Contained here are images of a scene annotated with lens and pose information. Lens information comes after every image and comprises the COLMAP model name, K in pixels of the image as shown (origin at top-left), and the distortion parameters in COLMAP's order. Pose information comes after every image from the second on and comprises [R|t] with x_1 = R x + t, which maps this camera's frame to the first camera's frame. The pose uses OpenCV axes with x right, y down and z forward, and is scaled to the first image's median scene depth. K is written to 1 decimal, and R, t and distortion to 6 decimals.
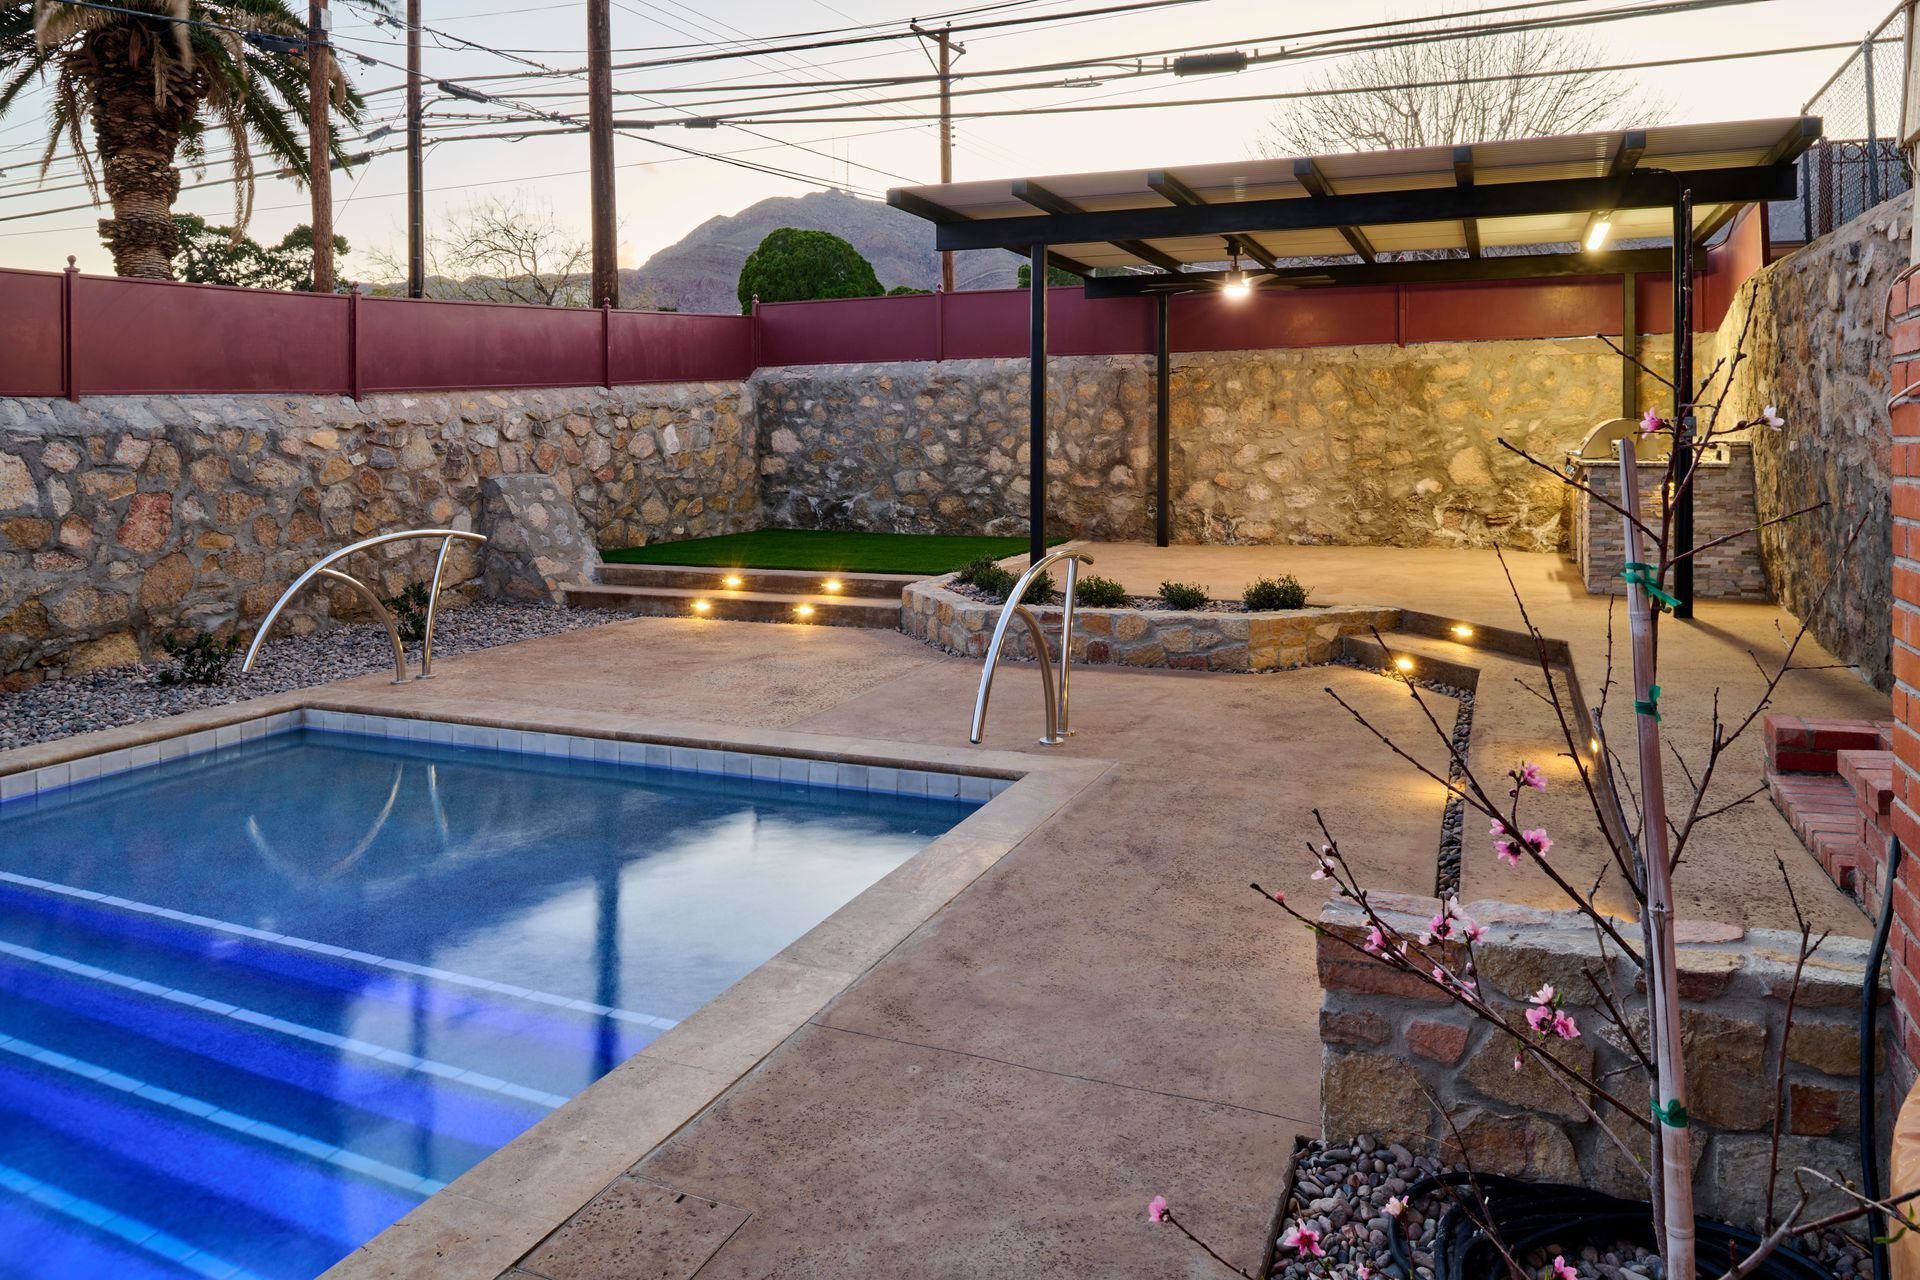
lens RADIAL K [[1321.2, 0, 991.6], [0, 1321.2, 439.3], [0, 0, 1]] dist [-0.005867, -0.014569]
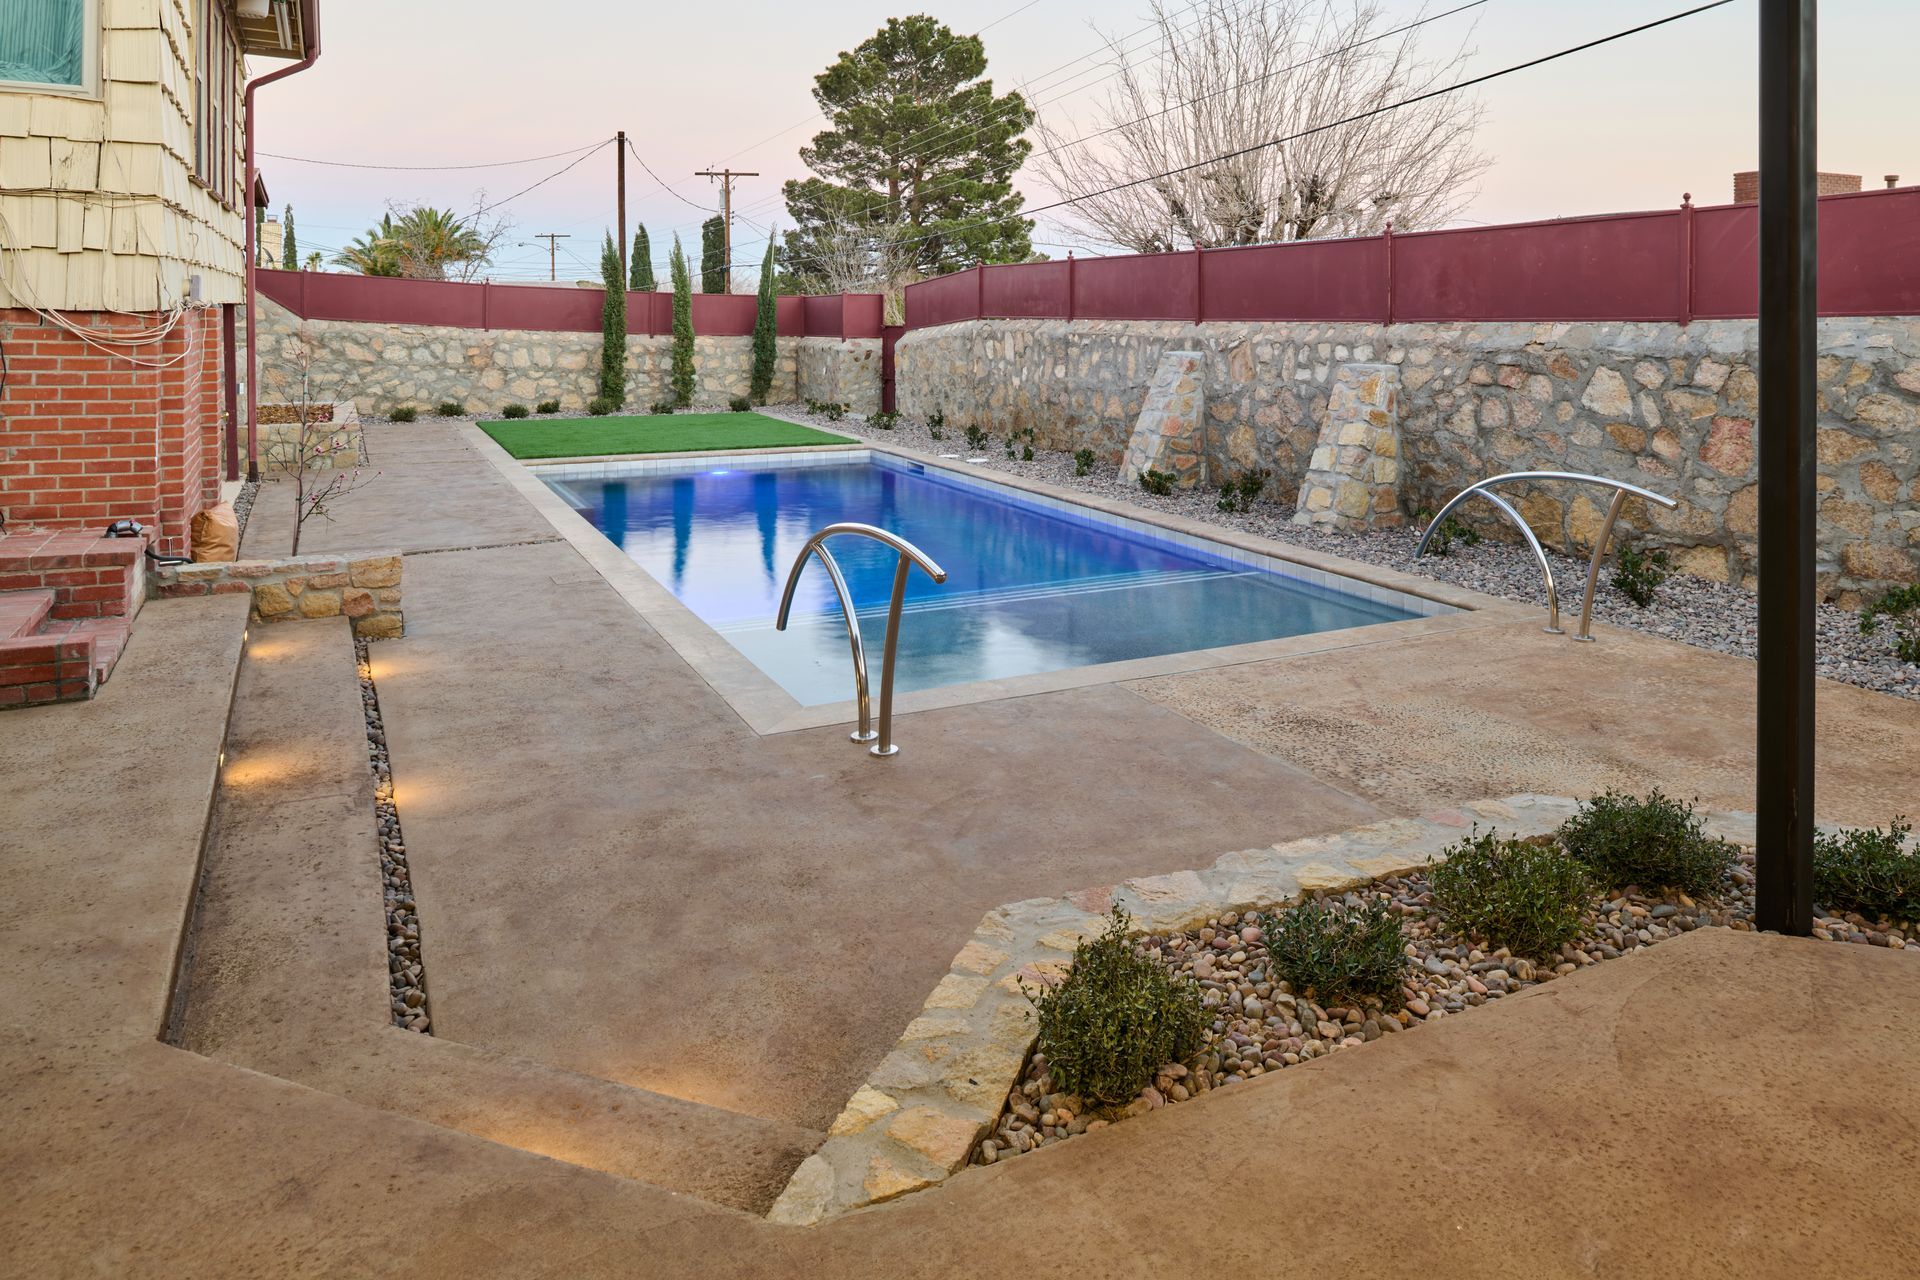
lens RADIAL K [[1321.2, 0, 989.9], [0, 1321.2, 312.0], [0, 0, 1]] dist [-0.005867, -0.014569]
pose [[-0.668390, 0.007017, -0.743778, 0.313440], [-0.004899, 0.999892, 0.013836, -0.032537], [0.743795, 0.012892, -0.668284, 0.803946]]
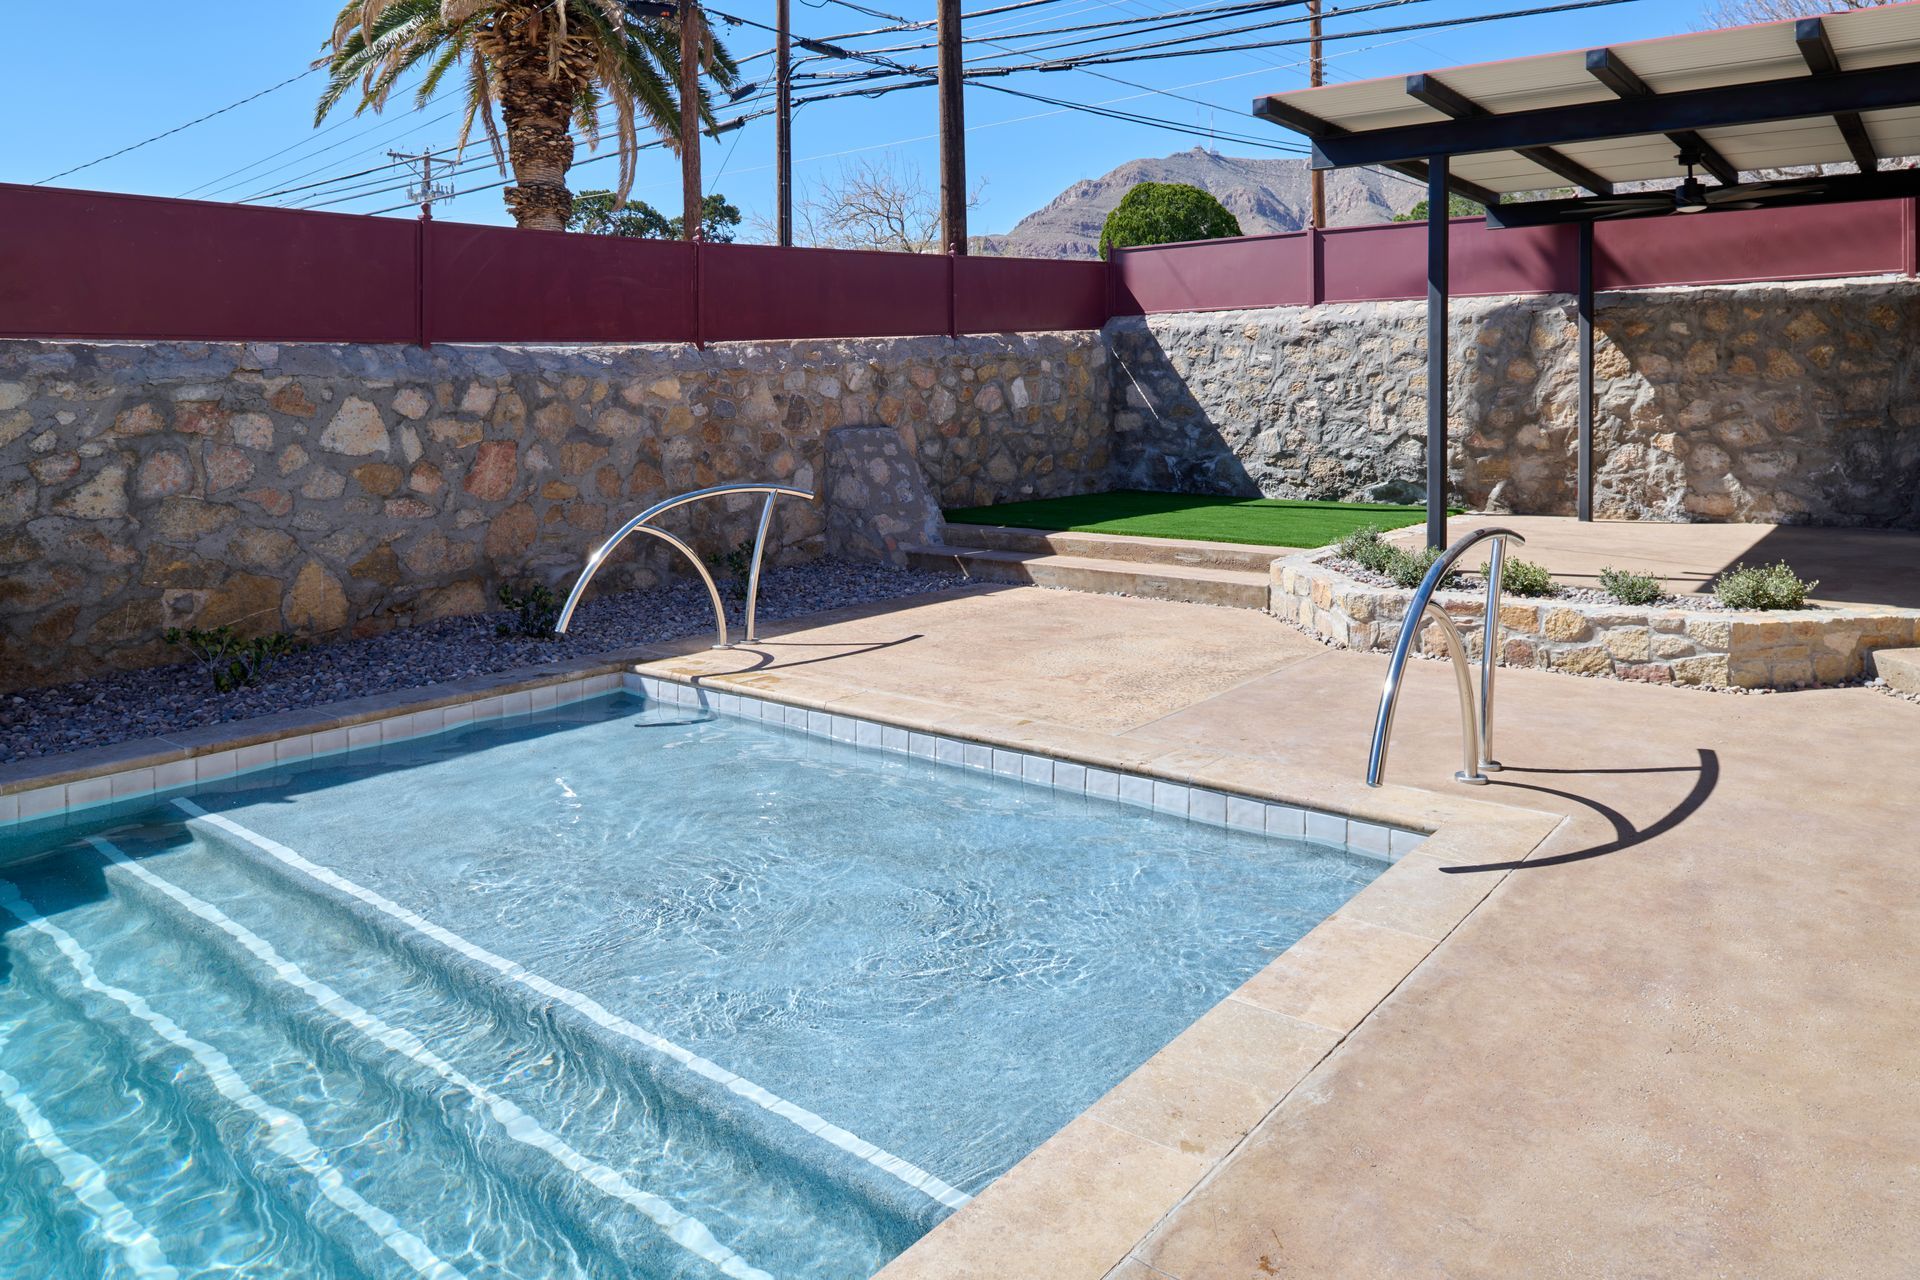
lens RADIAL K [[1321.2, 0, 991.9], [0, 1321.2, 392.3], [0, 0, 1]] dist [-0.005867, -0.014569]
pose [[0.962904, 0.001905, -0.269836, -0.007802], [-0.003515, 0.999979, -0.005482, 0.005261], [0.269820, 0.006227, 0.962891, 0.092029]]
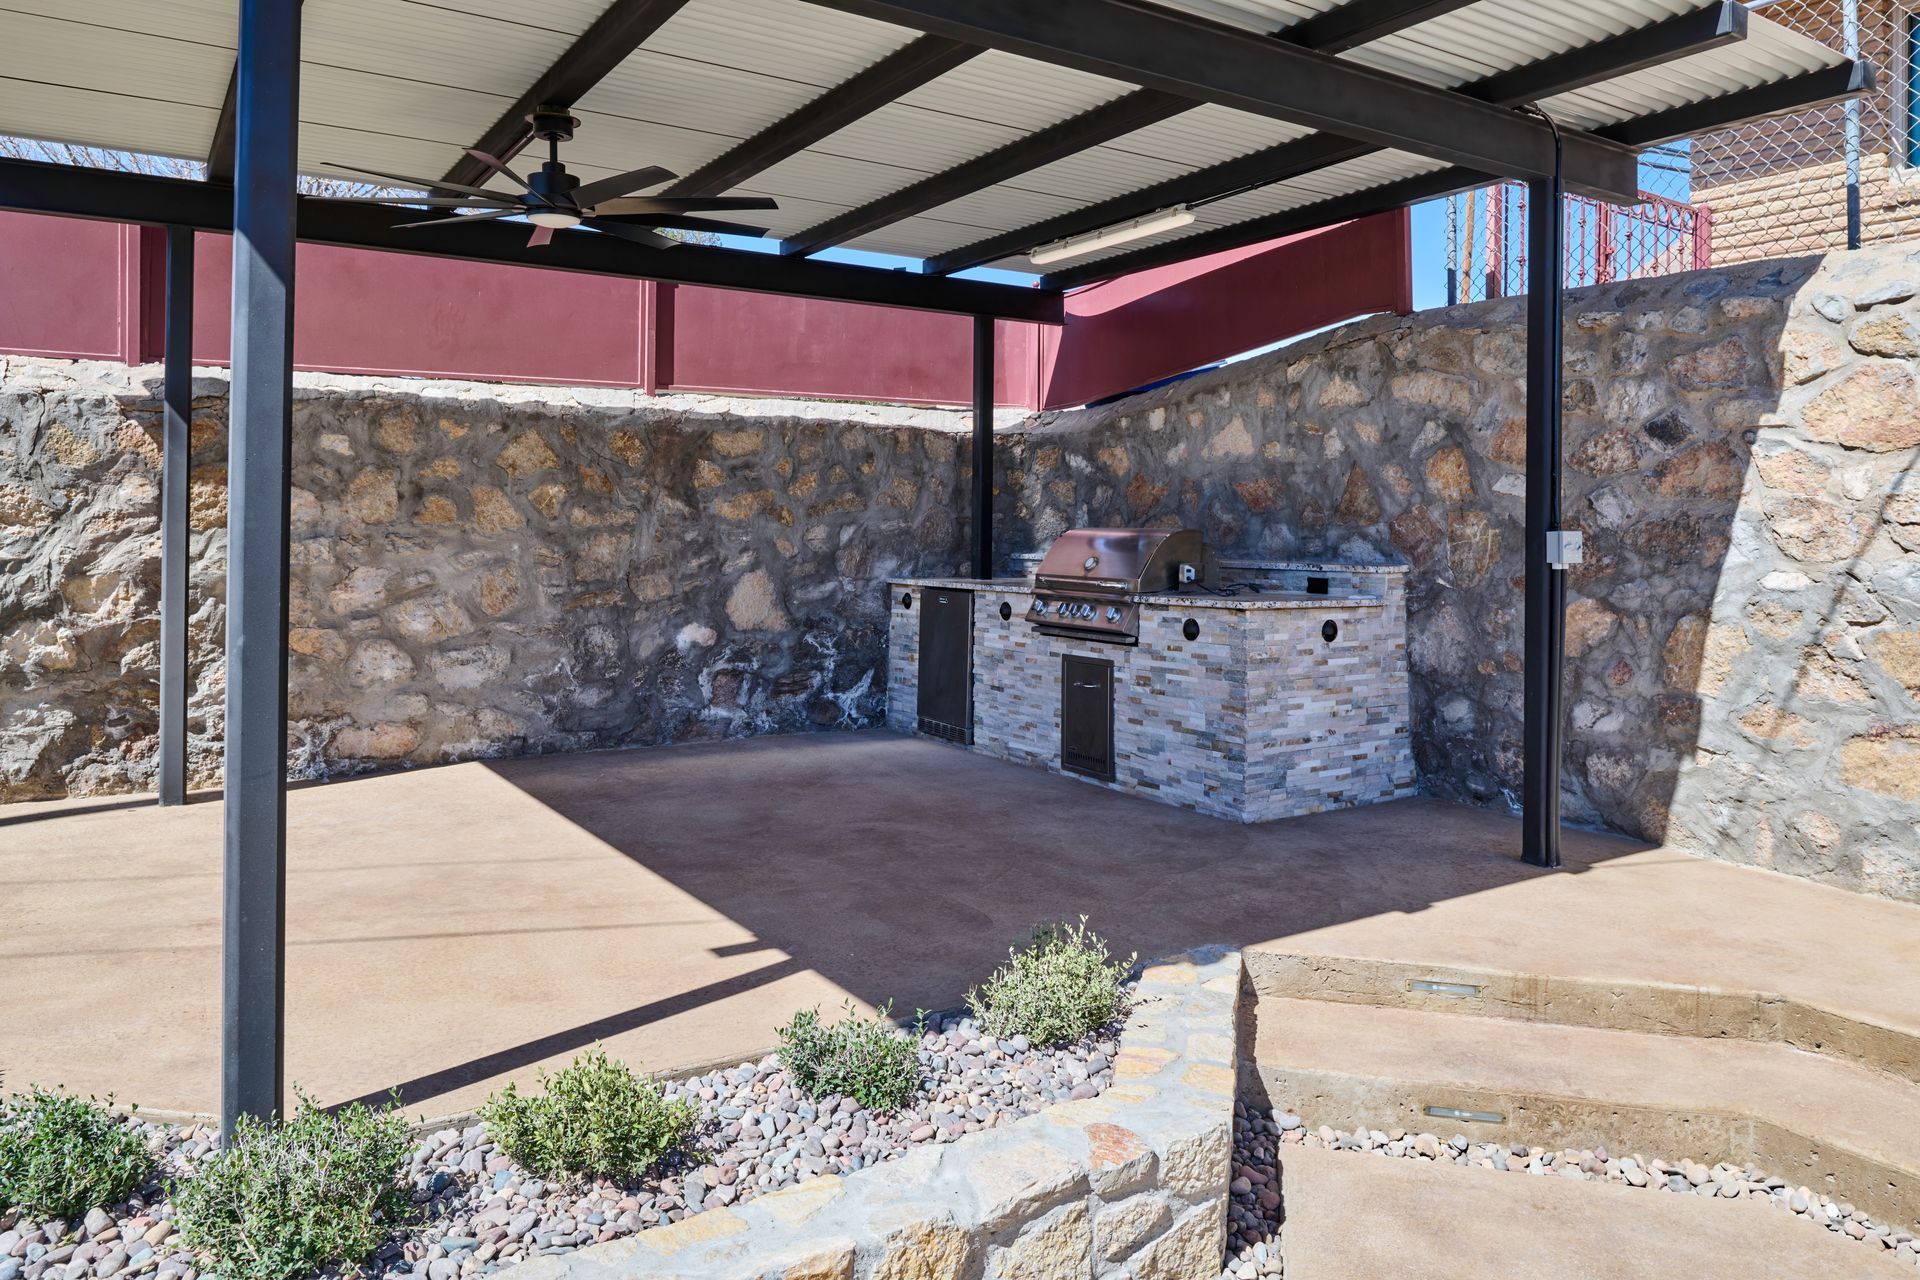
lens RADIAL K [[1321.2, 0, 988.9], [0, 1321.2, 532.9], [0, 0, 1]] dist [-0.005867, -0.014569]
pose [[0.574080, 0.007893, 0.818761, -0.073384], [-0.004170, 0.999969, -0.006716, -0.006796], [-0.818789, 0.000442, 0.574095, 0.544722]]
